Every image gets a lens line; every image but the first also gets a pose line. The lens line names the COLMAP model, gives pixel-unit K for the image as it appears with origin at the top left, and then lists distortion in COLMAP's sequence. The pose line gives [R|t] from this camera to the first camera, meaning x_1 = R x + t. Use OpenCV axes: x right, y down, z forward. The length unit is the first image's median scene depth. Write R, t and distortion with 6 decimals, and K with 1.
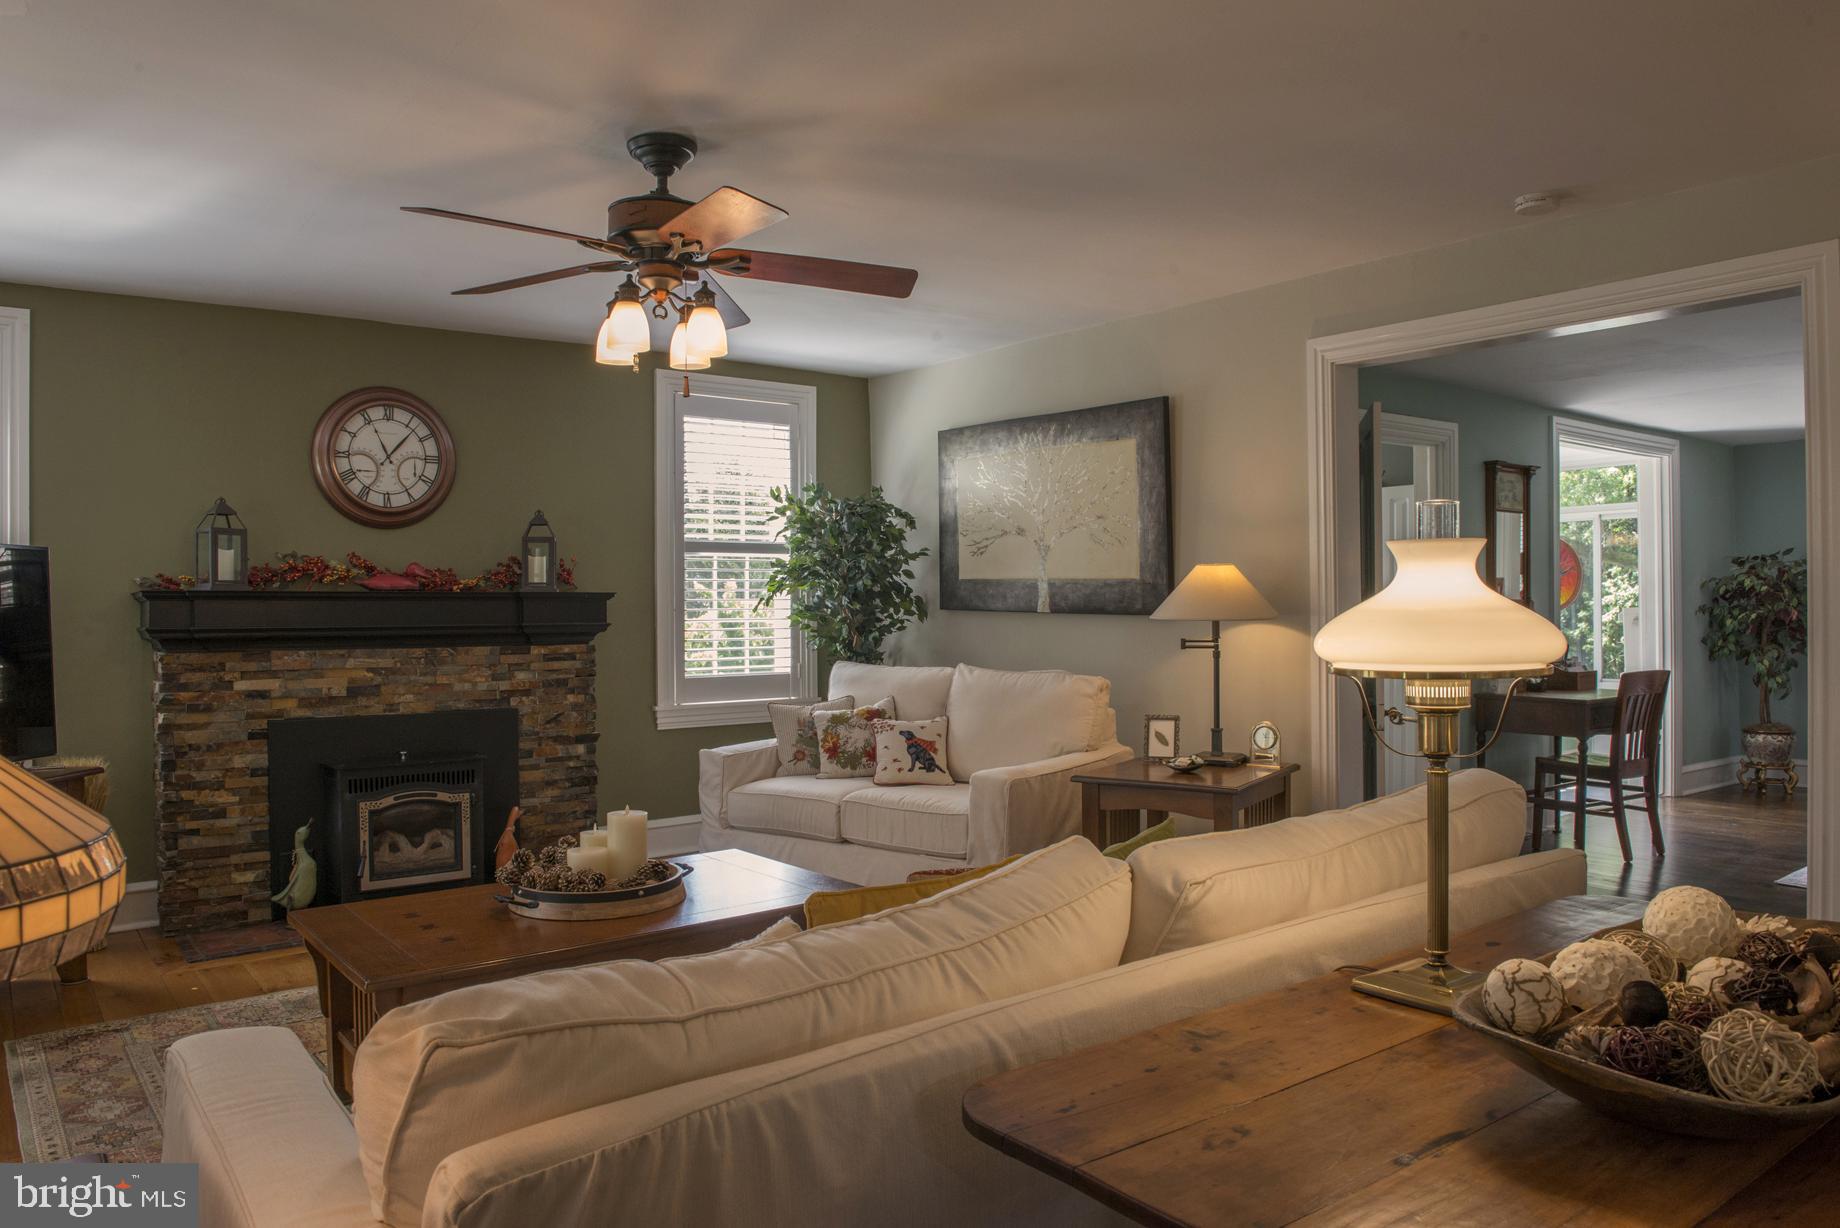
lens RADIAL K [[1255.3, 0, 918.5], [0, 1255.3, 613.7], [0, 0, 1]] dist [-0.047553, -0.011458]
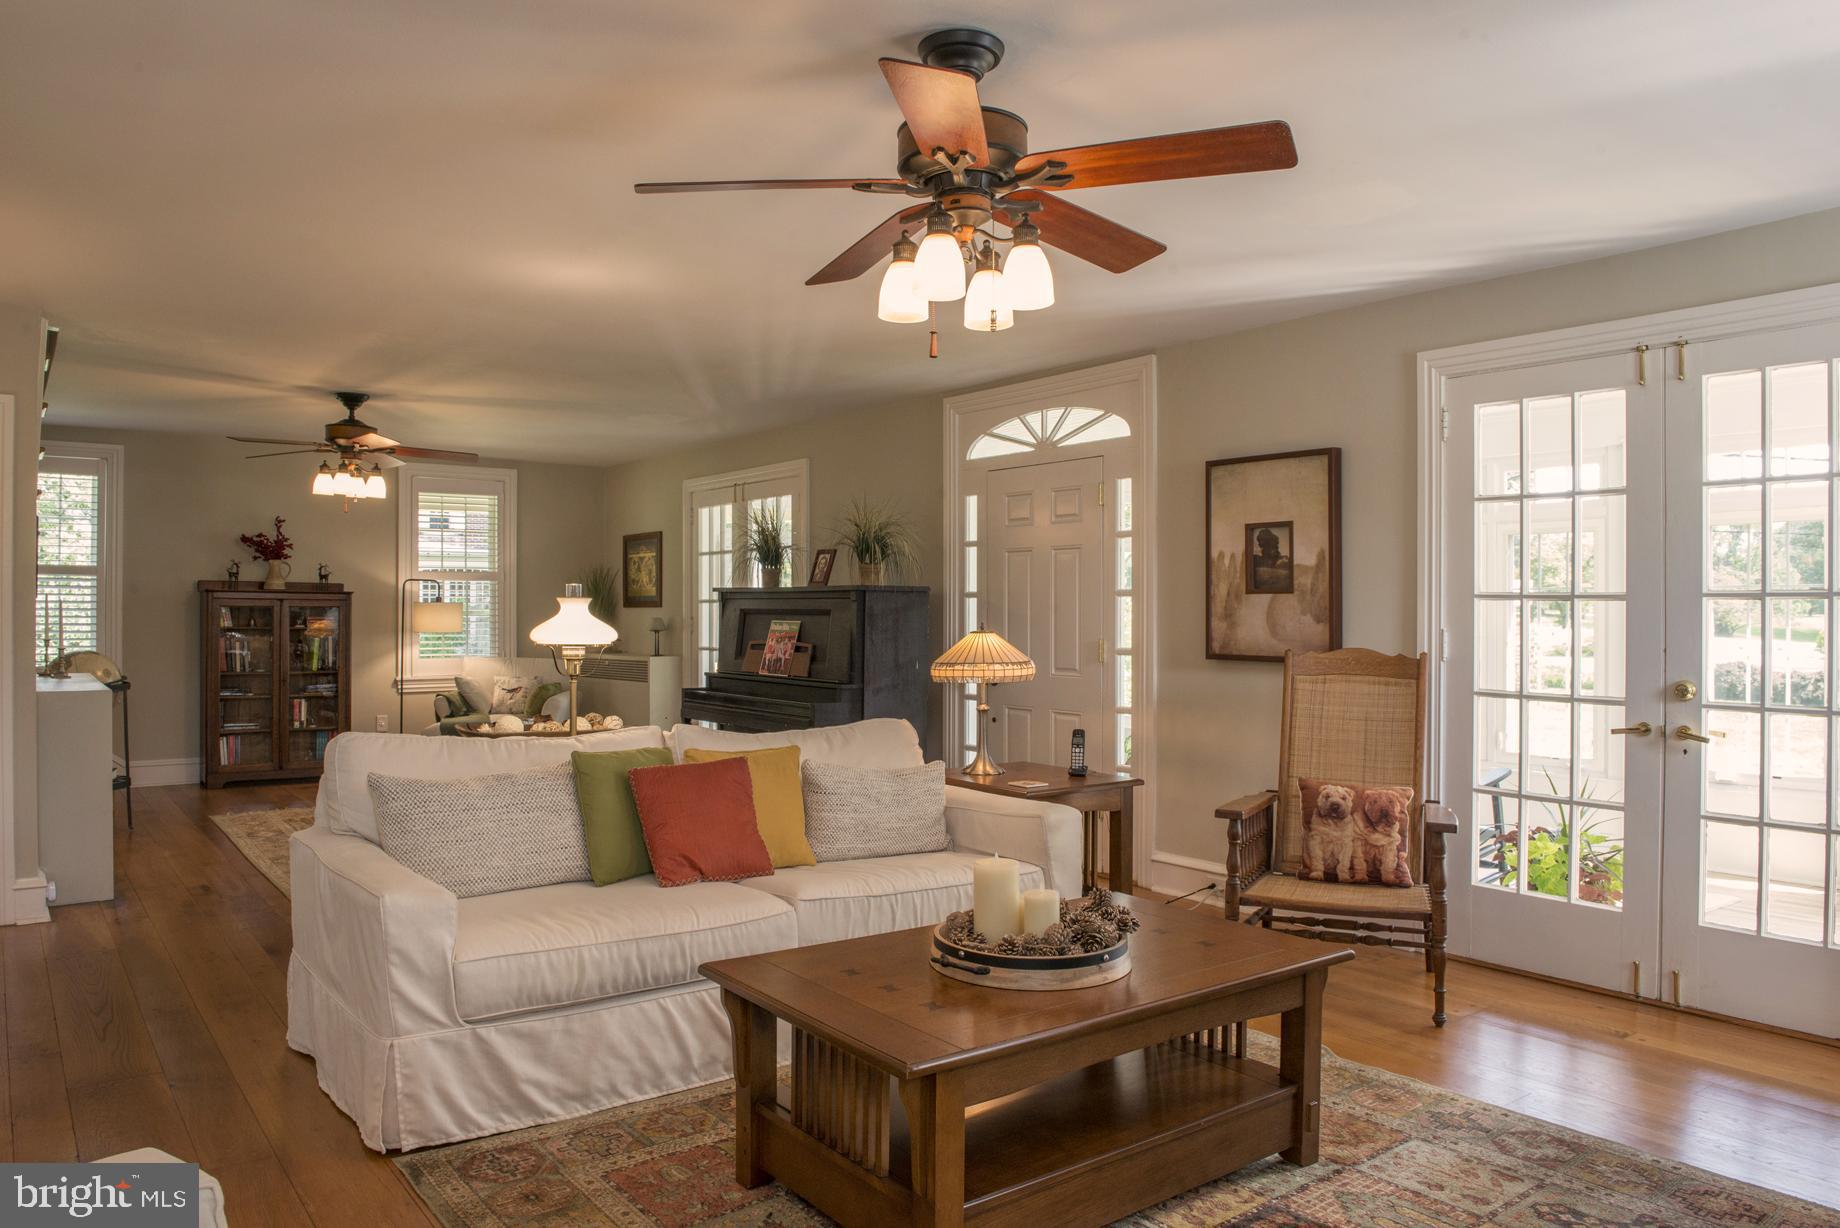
lens RADIAL K [[1255.3, 0, 912.0], [0, 1255.3, 605.3], [0, 0, 1]] dist [-0.047553, -0.011458]
pose [[-0.999853, 0.006199, 0.015956, -0.116662], [0.006157, 0.999977, -0.002672, -0.008530], [-0.015972, -0.002573, -0.999869, 1.121627]]
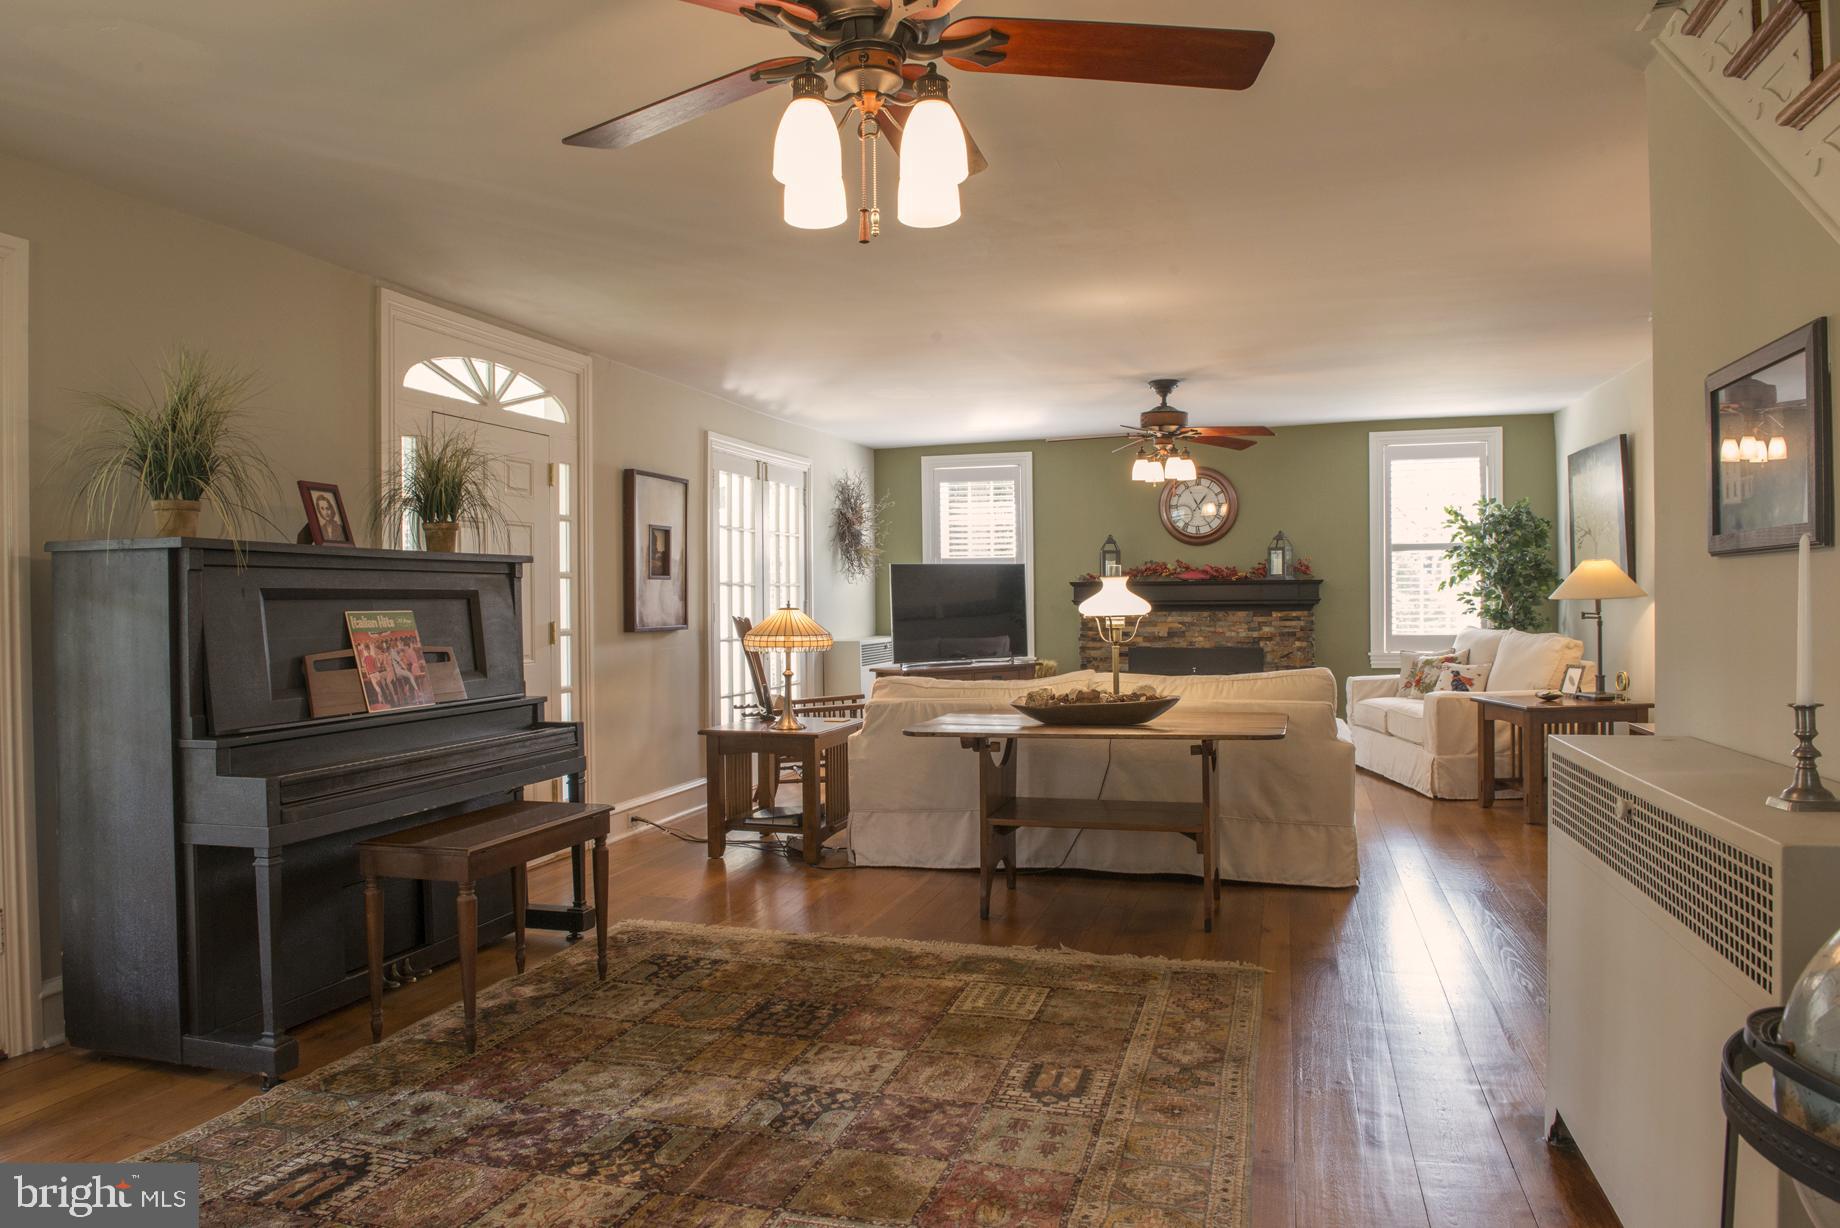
lens RADIAL K [[1255.3, 0, 912.8], [0, 1255.3, 608.0], [0, 0, 1]] dist [-0.047553, -0.011458]
pose [[0.582707, 0.011369, -0.812602, 0.829620], [0.003297, 0.999861, 0.016353, -0.009081], [0.812675, -0.012208, 0.582589, -0.407671]]
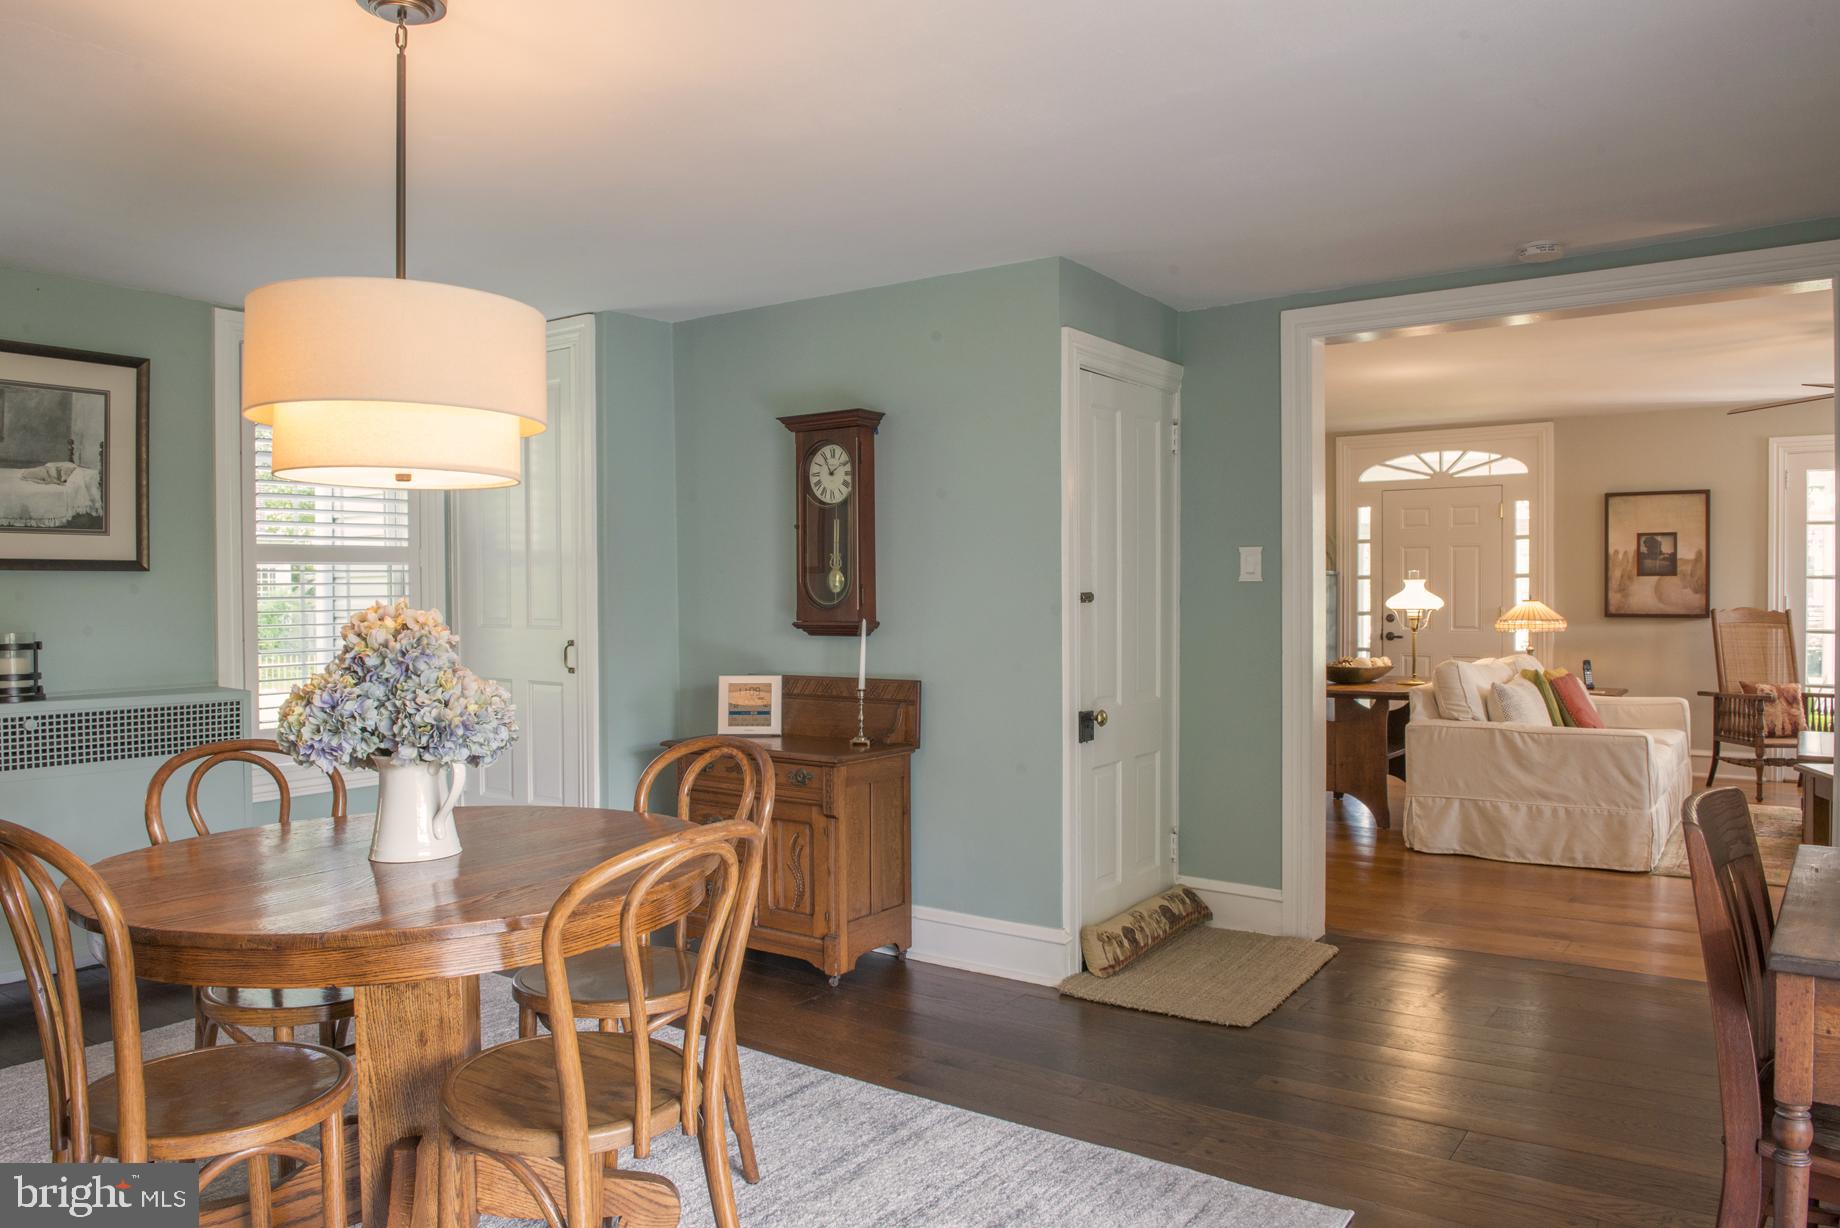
lens RADIAL K [[1255.3, 0, 912.1], [0, 1255.3, 618.0], [0, 0, 1]] dist [-0.047553, -0.011458]
pose [[-0.959270, 0.019431, -0.281820, 0.984353], [0.014468, 0.999702, 0.019684, -0.009741], [0.282119, 0.014805, -0.959265, 1.385216]]
